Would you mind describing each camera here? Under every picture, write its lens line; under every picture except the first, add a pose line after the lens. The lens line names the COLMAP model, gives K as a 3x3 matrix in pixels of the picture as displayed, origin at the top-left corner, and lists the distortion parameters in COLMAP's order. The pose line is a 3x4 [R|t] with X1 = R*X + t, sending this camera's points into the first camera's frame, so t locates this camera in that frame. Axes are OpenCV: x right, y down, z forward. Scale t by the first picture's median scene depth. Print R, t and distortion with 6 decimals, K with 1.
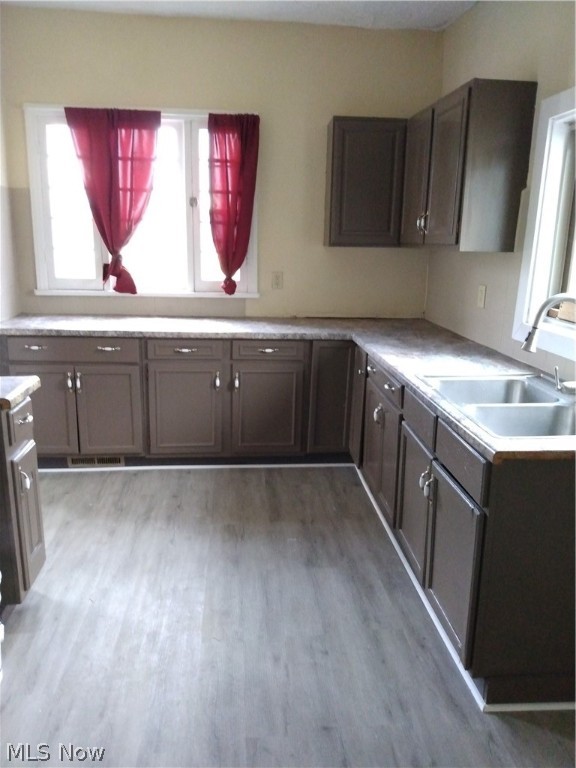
lens RADIAL K [[597.6, 0, 294.2], [0, 597.6, 383.1], [0, 0, 1]] dist [0.035515, -0.077764]
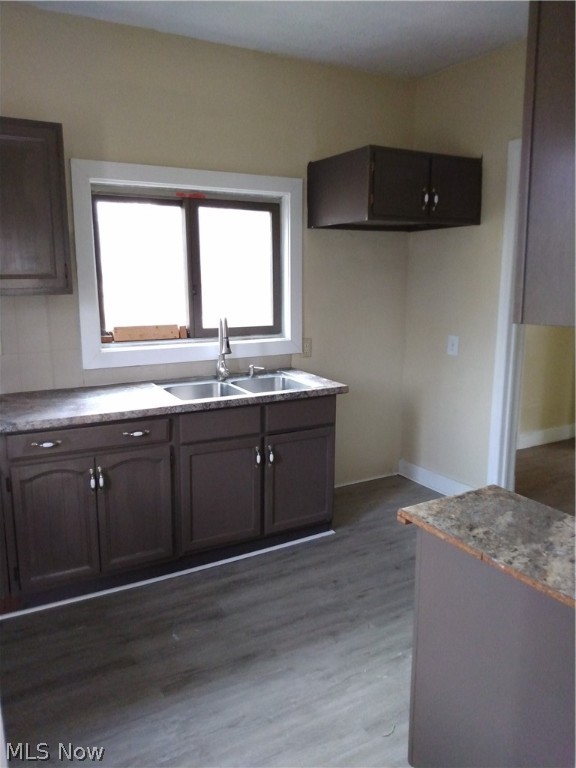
lens RADIAL K [[597.6, 0, 282.7], [0, 597.6, 385.8], [0, 0, 1]] dist [0.035515, -0.077764]
pose [[-0.403485, -0.187533, 0.895562, -0.610099], [0.215352, 0.931812, 0.292148, -0.228457], [-0.889282, 0.310739, -0.335586, 0.838730]]
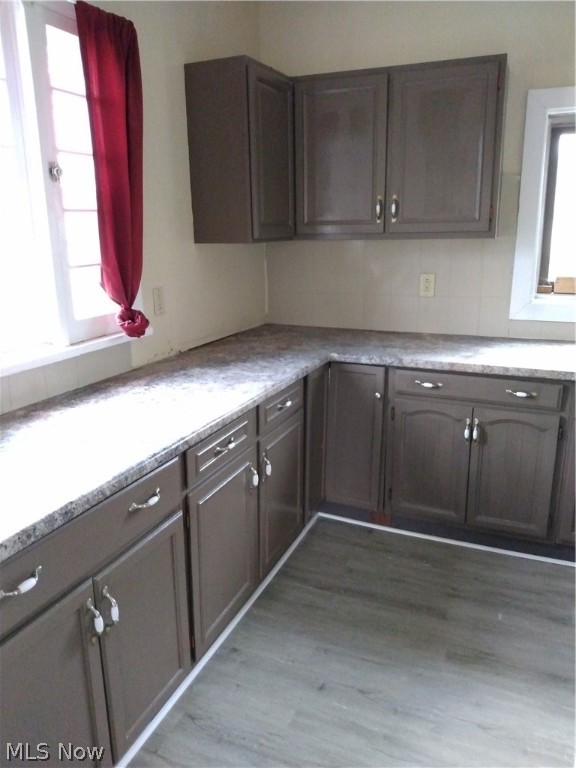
lens RADIAL K [[597.6, 0, 289.3], [0, 597.6, 383.1], [0, 0, 1]] dist [0.035515, -0.077764]
pose [[0.477413, -0.249169, 0.842610, -0.577820], [0.233127, 0.960502, 0.151944, -0.171665], [-0.847189, 0.123895, 0.516644, 0.639086]]
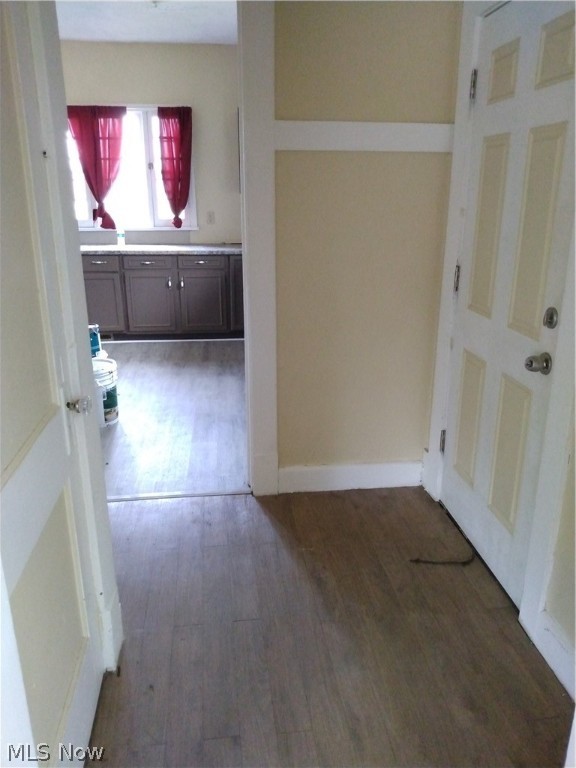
lens RADIAL K [[597.6, 0, 289.6], [0, 597.6, 379.4], [0, 0, 1]] dist [0.035515, -0.077764]
pose [[0.999587, -0.026415, 0.011289, 0.160583], [0.025501, 0.996885, 0.074632, 0.138888], [-0.013225, -0.074313, 0.997147, -0.587409]]
